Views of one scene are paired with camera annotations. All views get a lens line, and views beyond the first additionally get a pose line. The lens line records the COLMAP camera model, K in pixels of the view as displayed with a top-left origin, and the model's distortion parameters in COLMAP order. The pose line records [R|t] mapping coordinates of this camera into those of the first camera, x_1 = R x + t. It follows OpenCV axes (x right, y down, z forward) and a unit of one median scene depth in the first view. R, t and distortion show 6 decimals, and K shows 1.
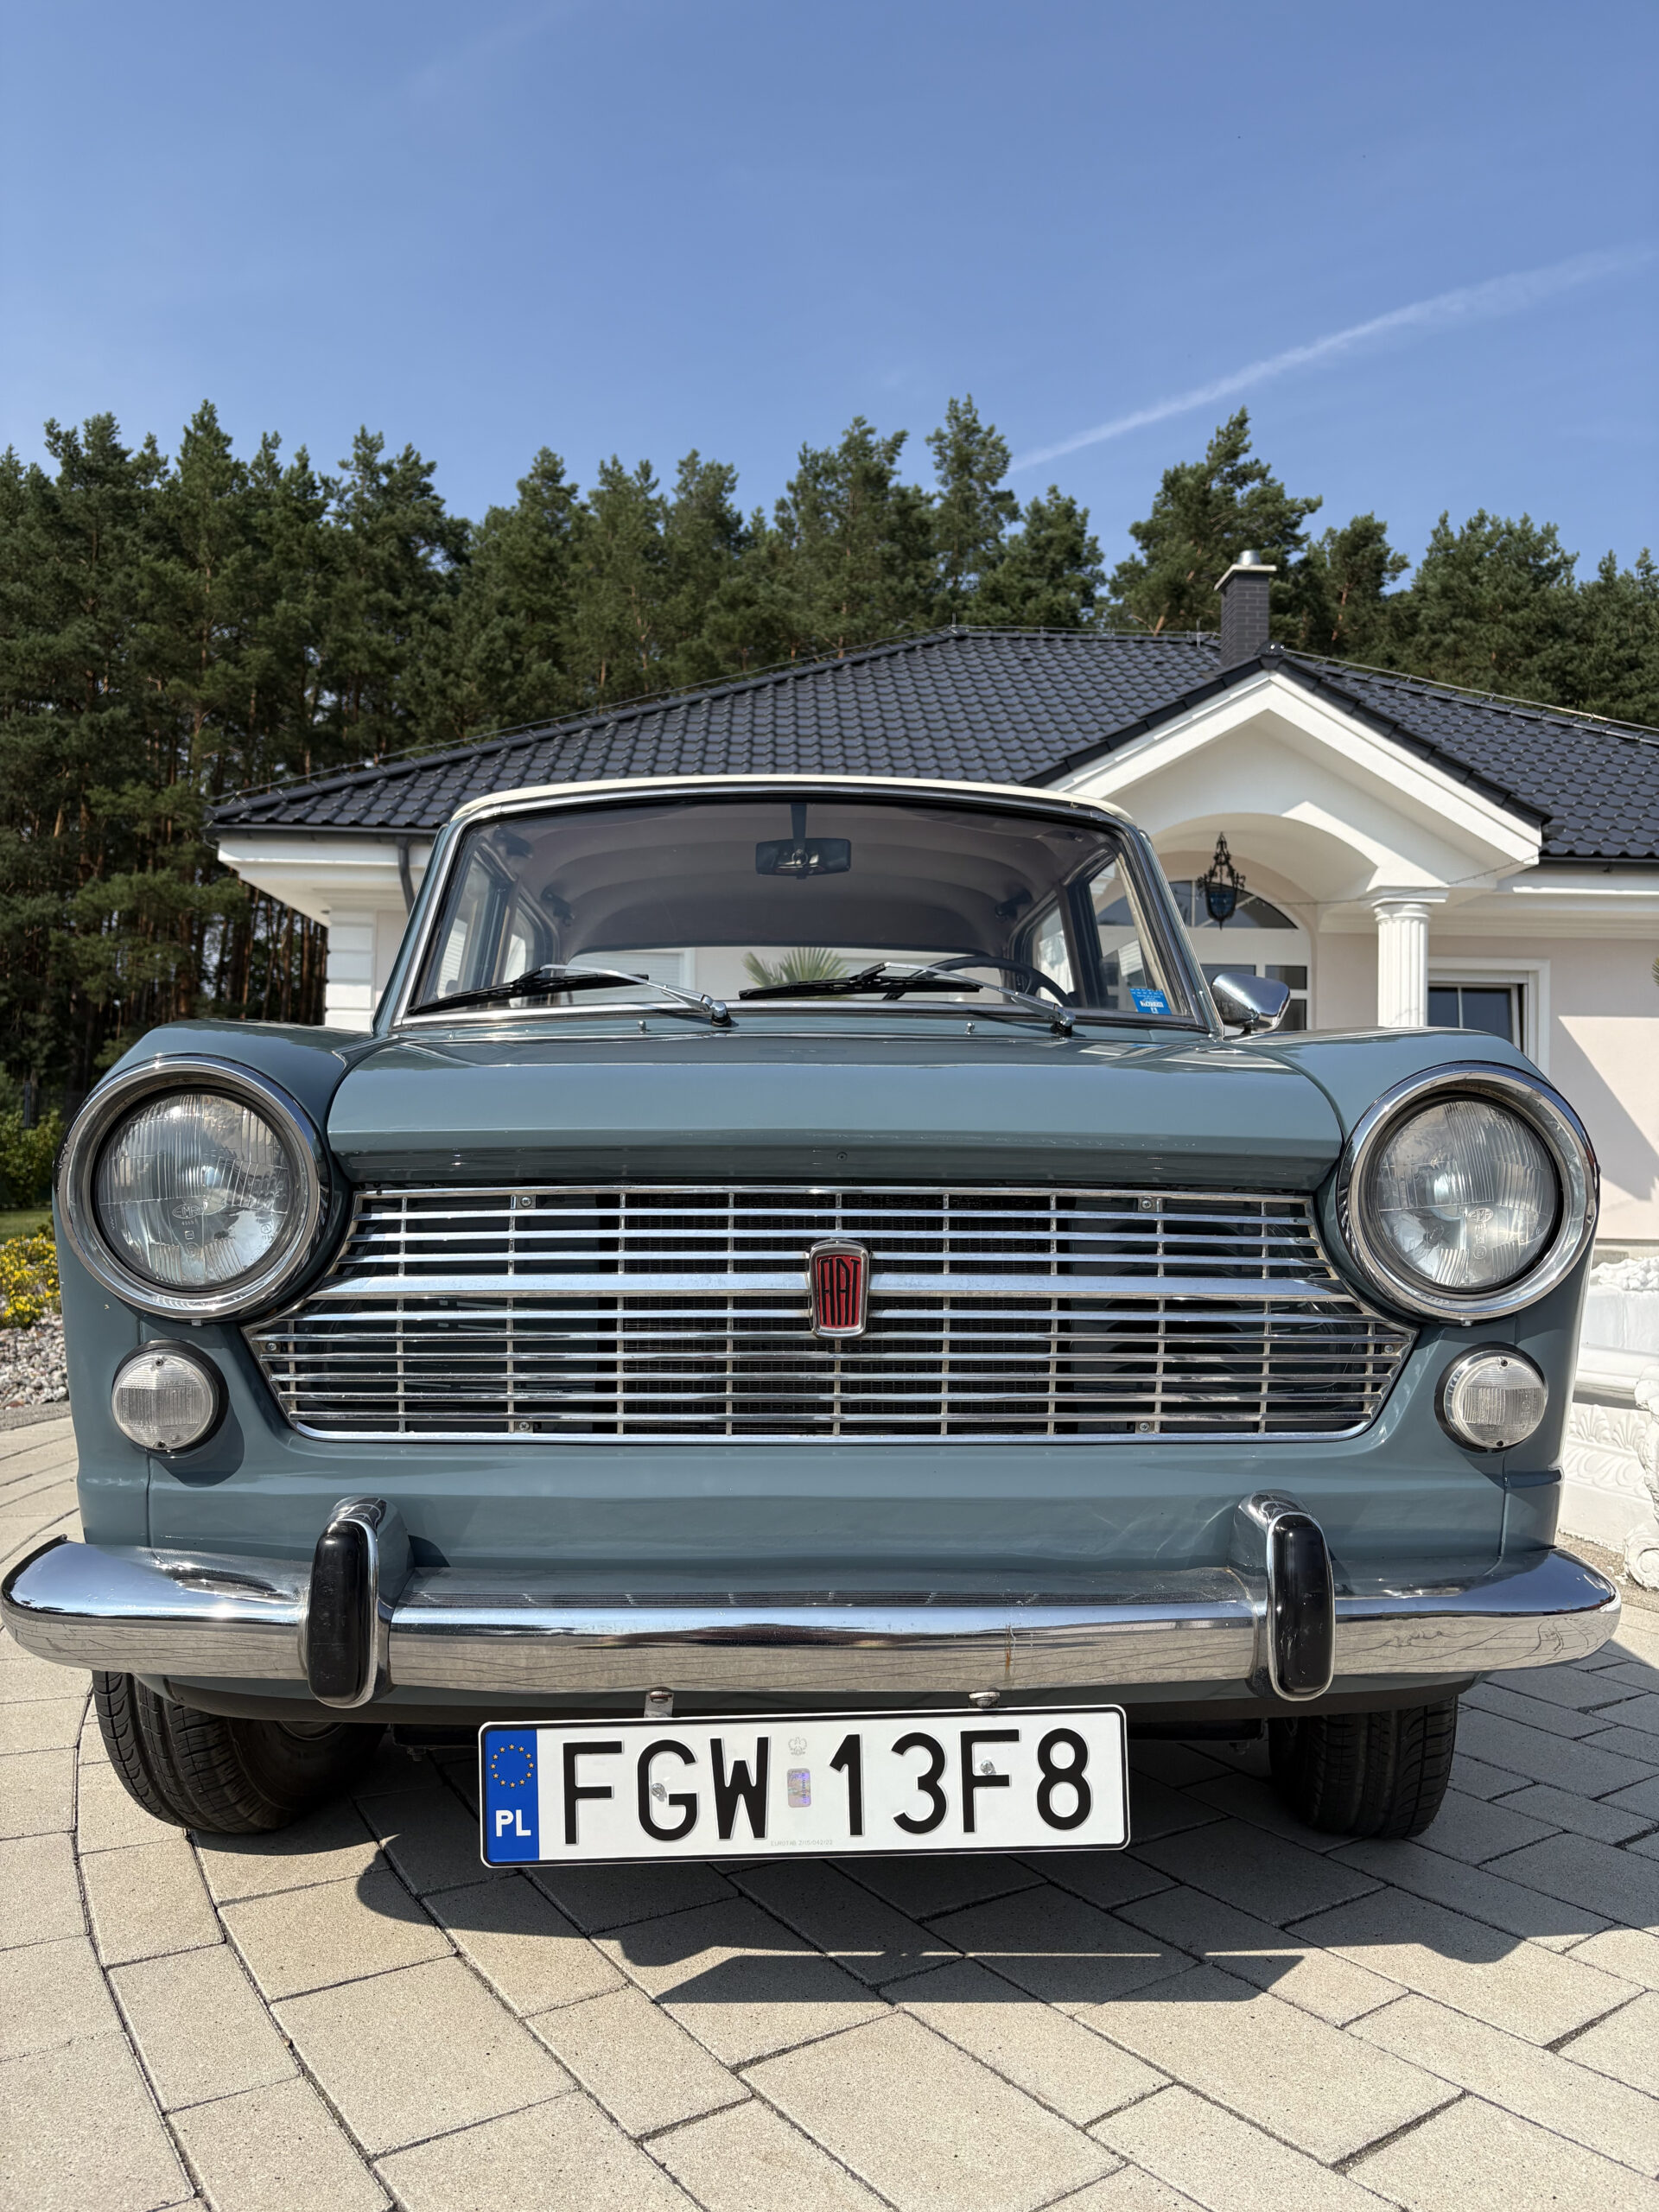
lens RADIAL K [[1675.1, 0, 829.5], [0, 1675.1, 1106.0], [0, 0, 1]] dist [-0.015708, 0.068028]
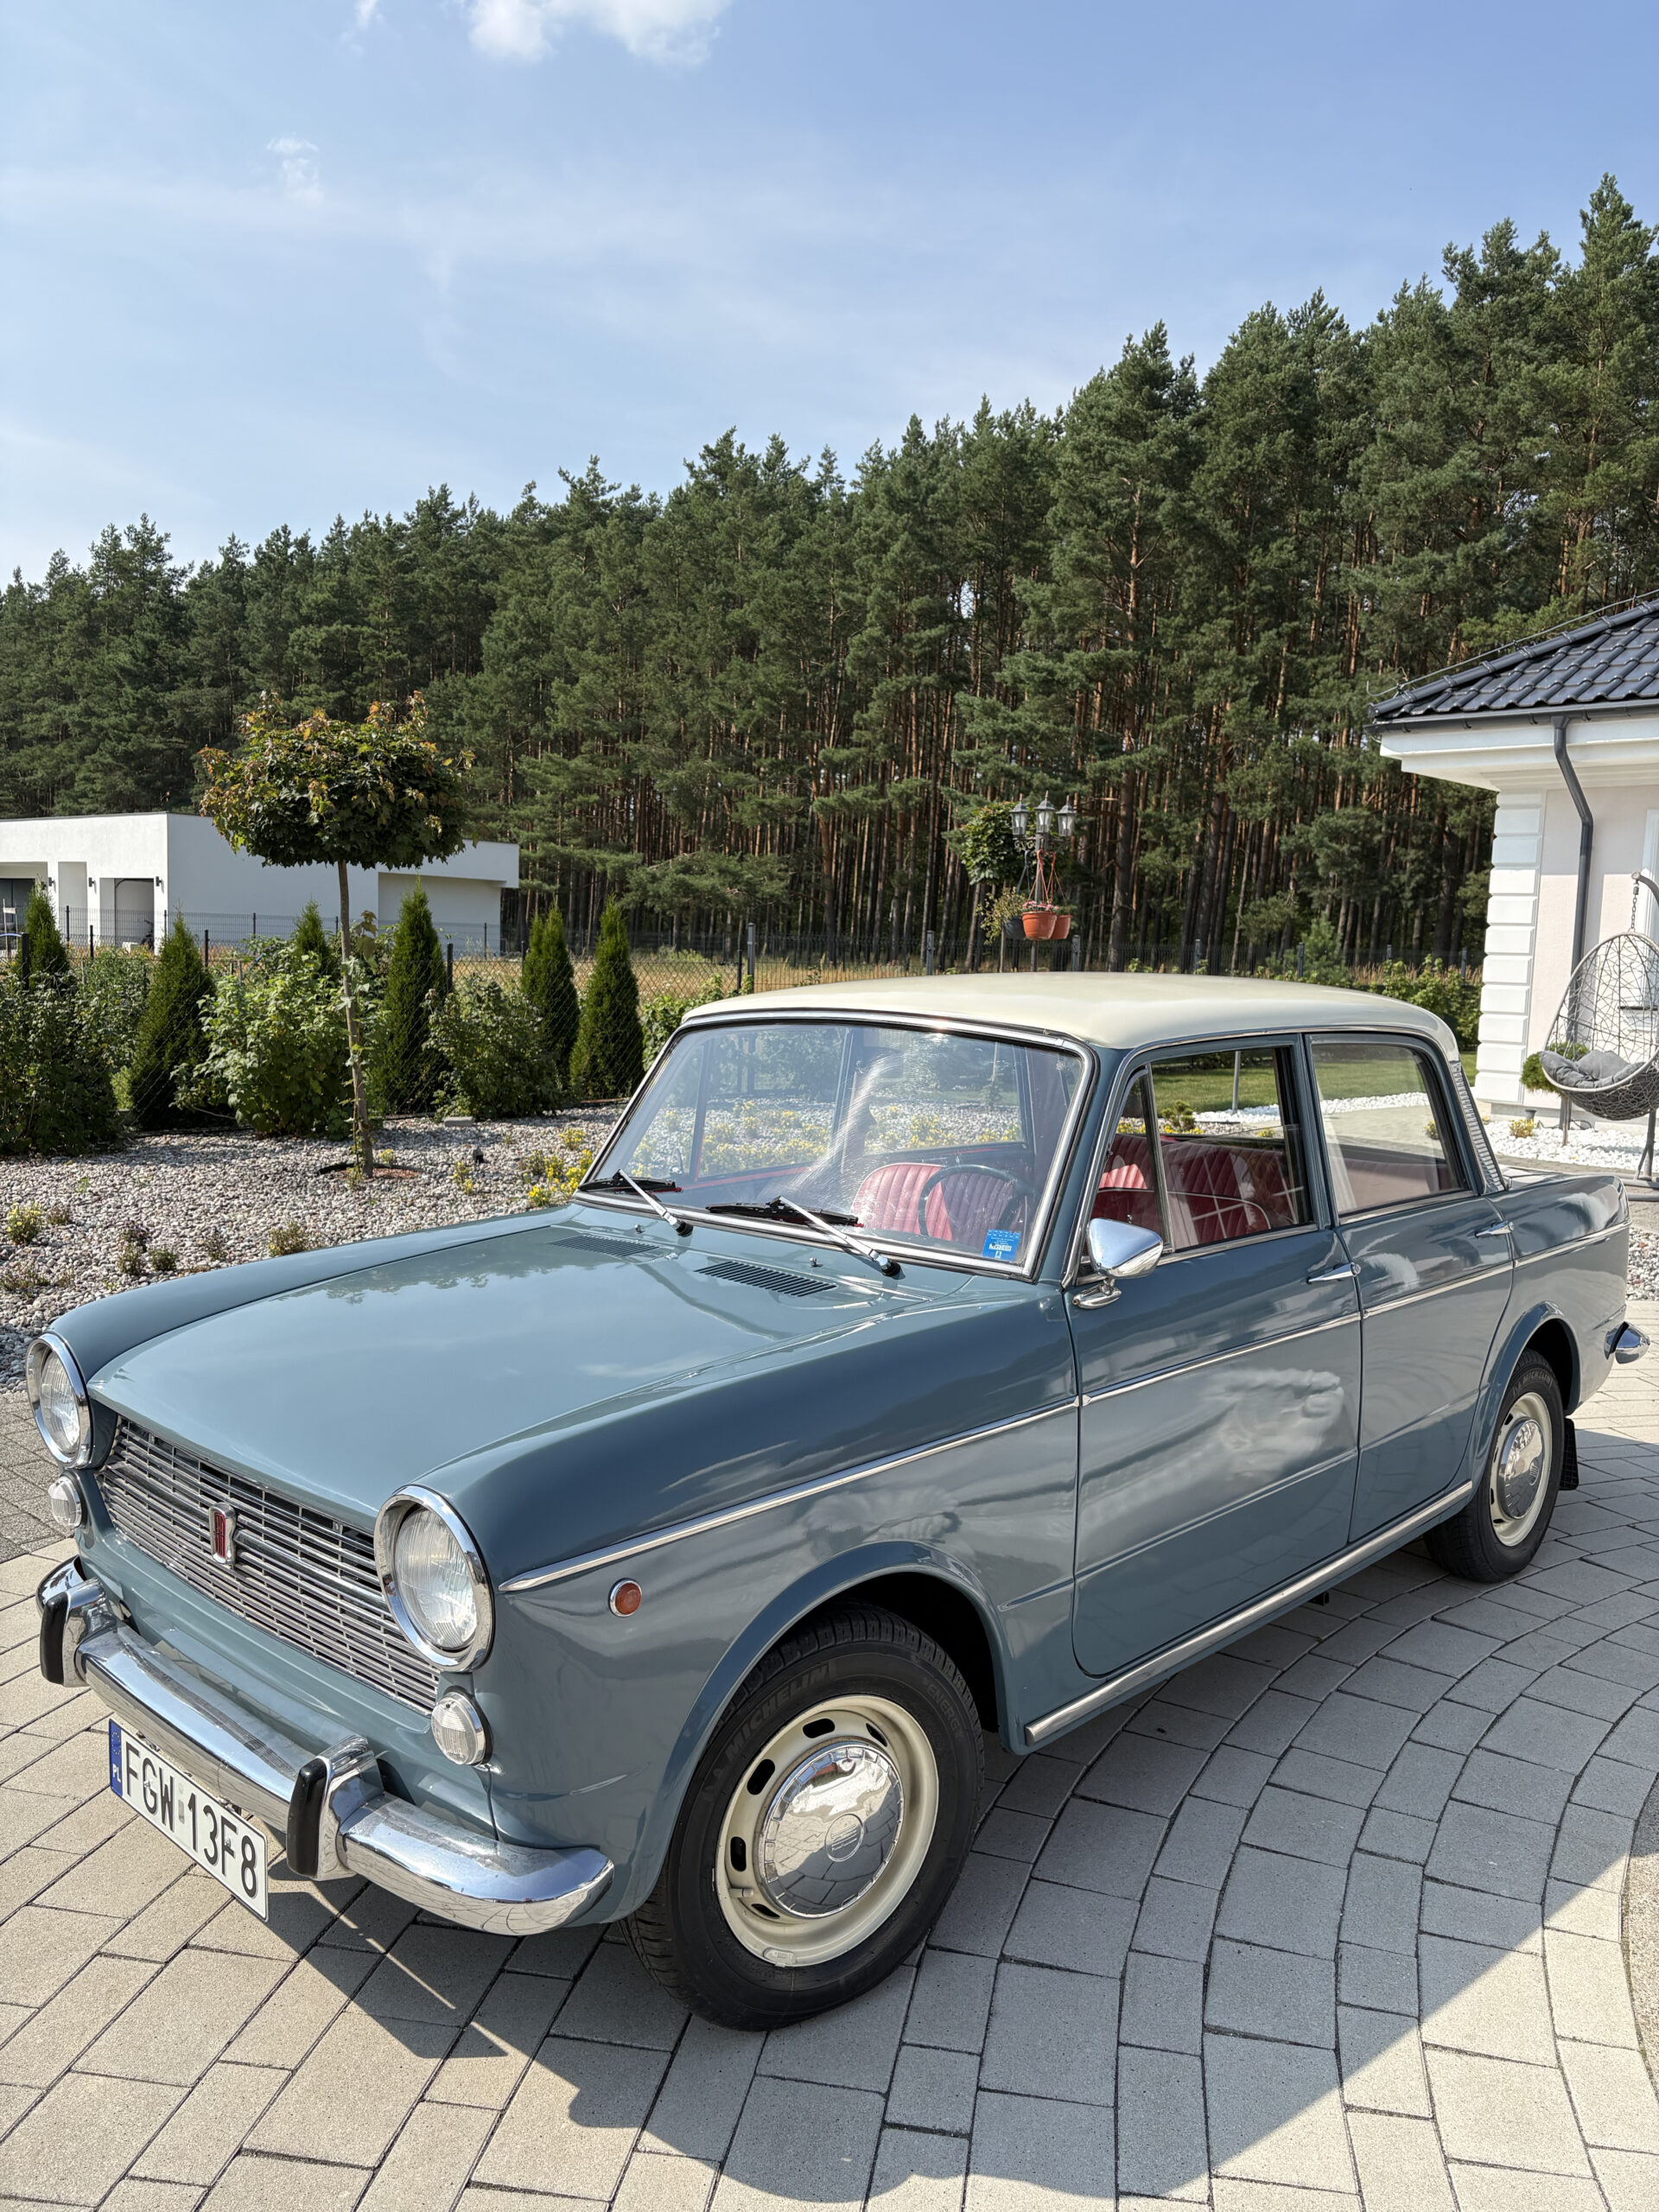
lens RADIAL K [[1652.9, 0, 829.5], [0, 1652.9, 1106.0], [0, 0, 1]] dist [0.060181, -0.062590]
pose [[0.689499, 0.073766, -0.720521, 0.141189], [0.008979, 0.993853, 0.110342, -0.043657], [0.724231, -0.082550, 0.684598, 0.029139]]
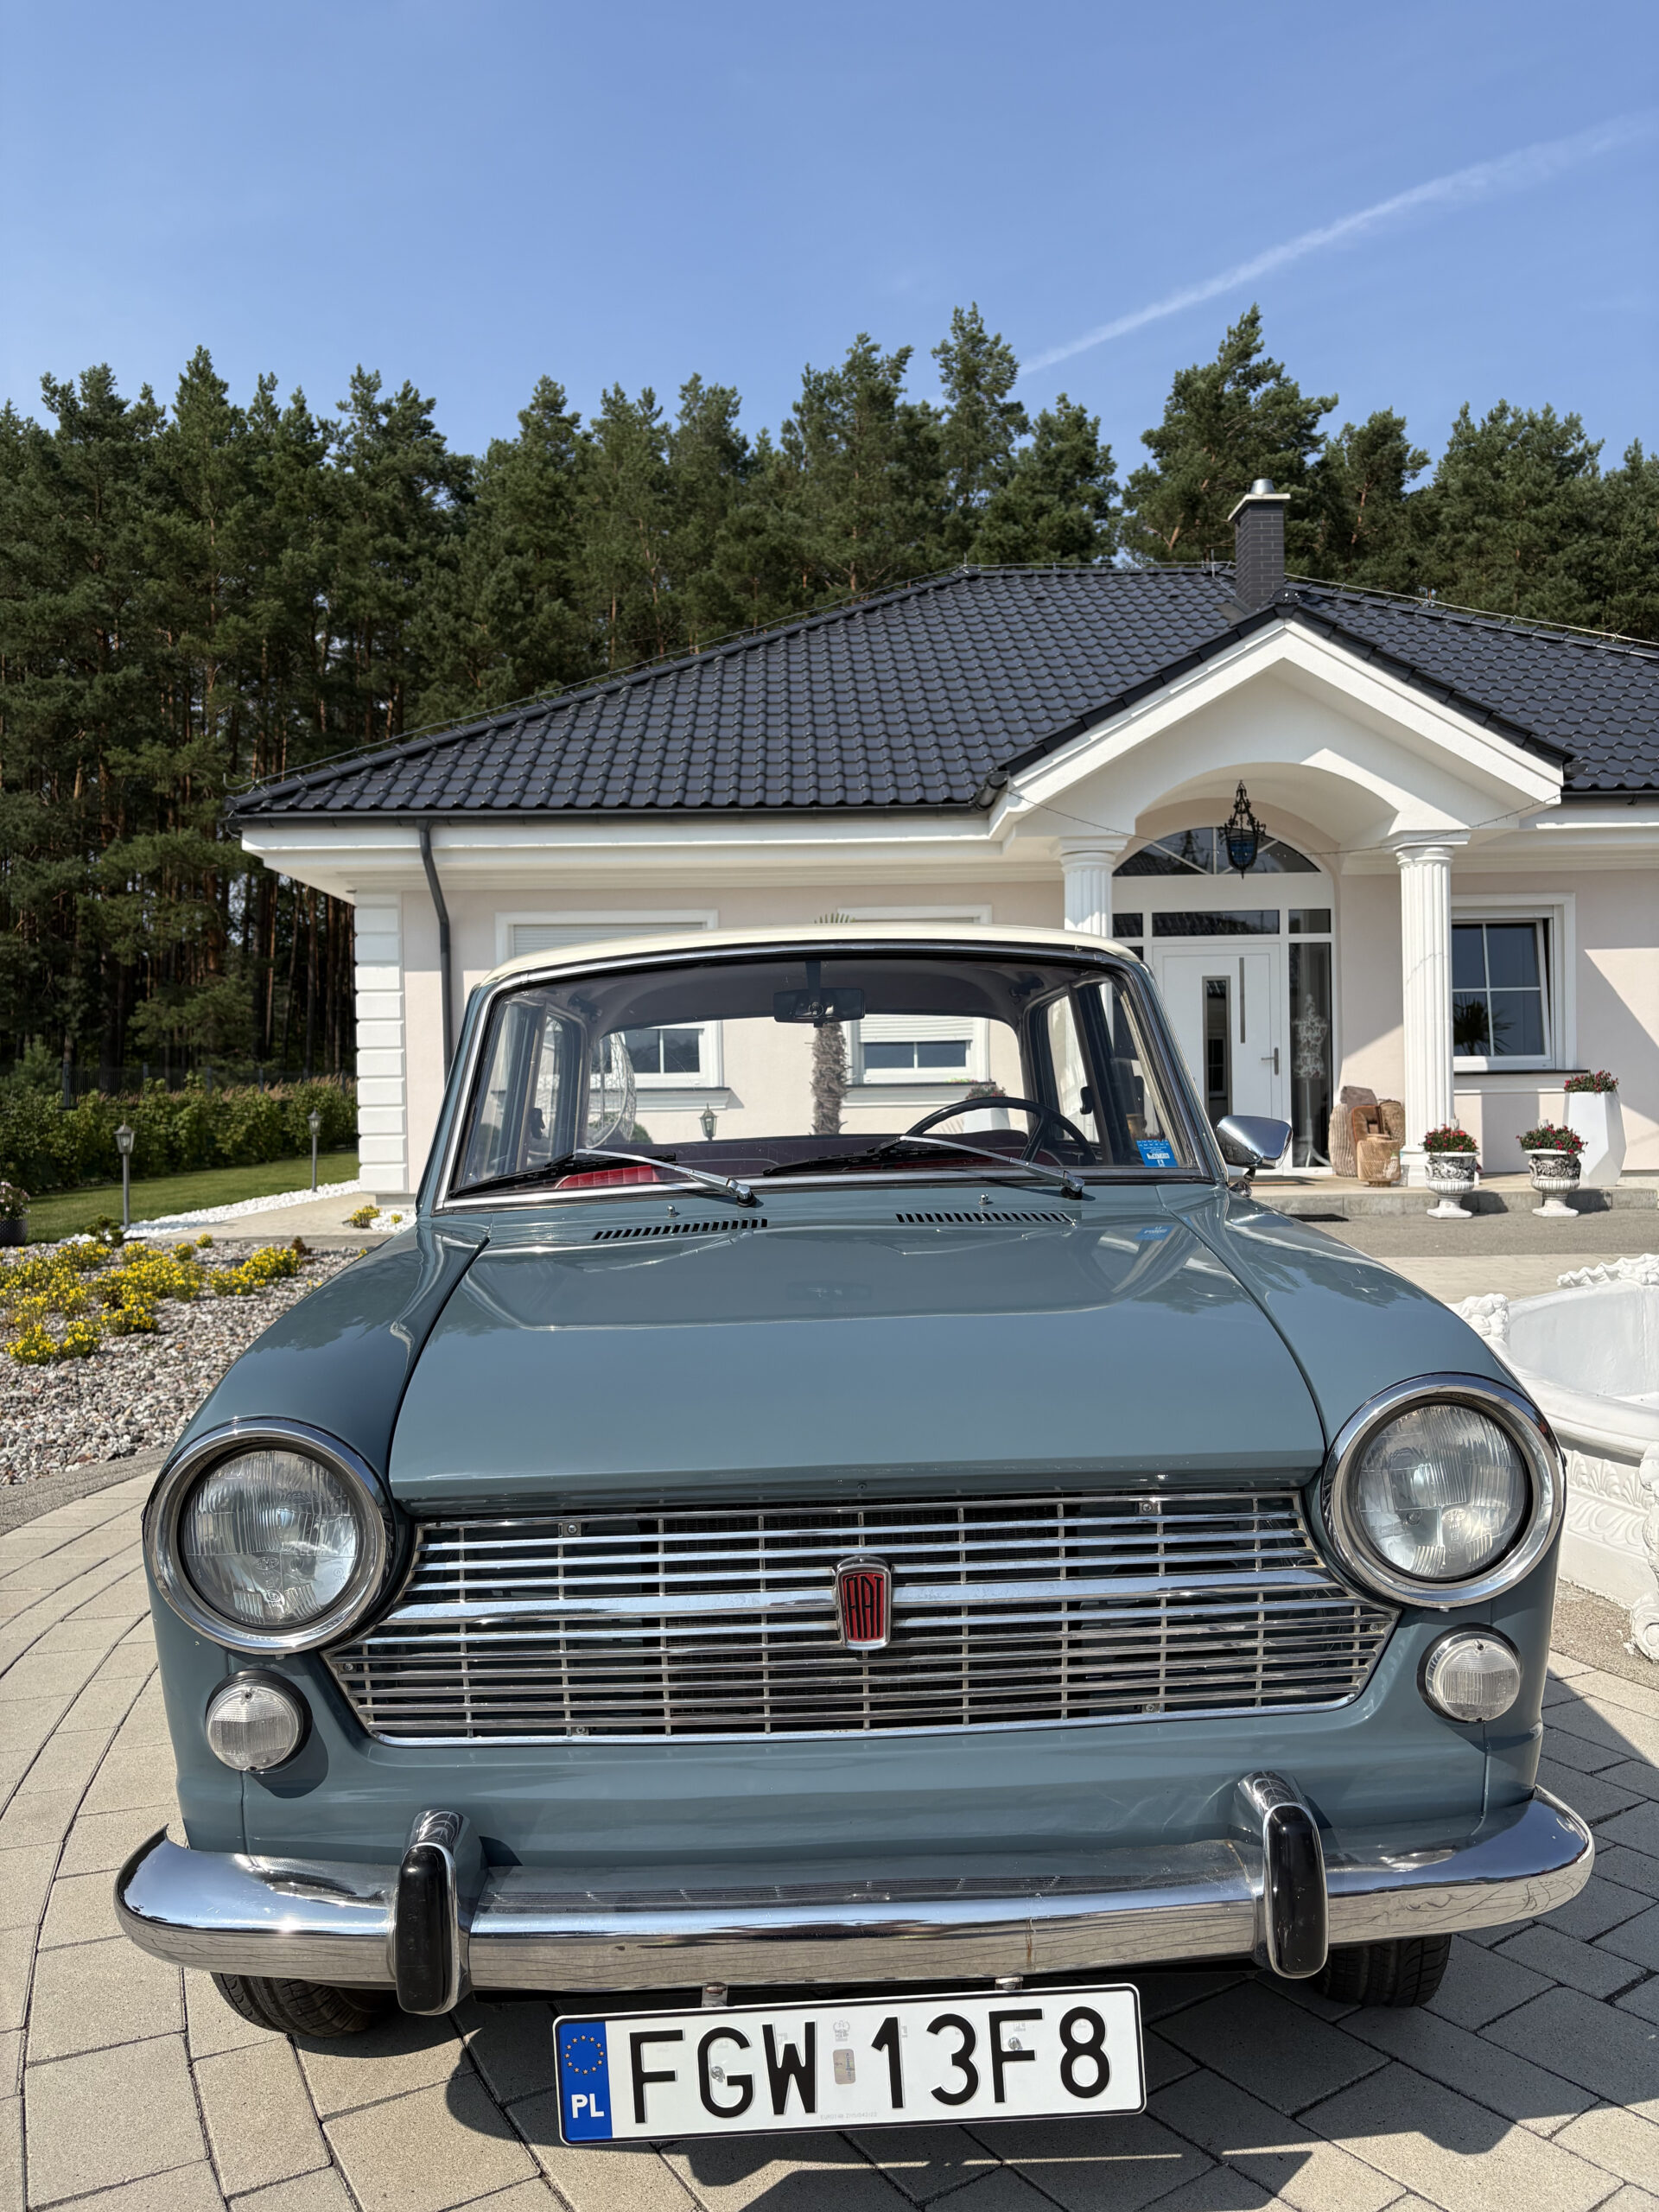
lens RADIAL K [[1668.1, 0, 834.0], [0, 1668.1, 1108.8], [0, 0, 1]] dist [0.014247, 0.004640]
pose [[0.999150, -0.037713, -0.016654, 0.001465], [0.038480, 0.998085, 0.048429, -0.023473], [0.014795, -0.049028, 0.998688, -0.006321]]
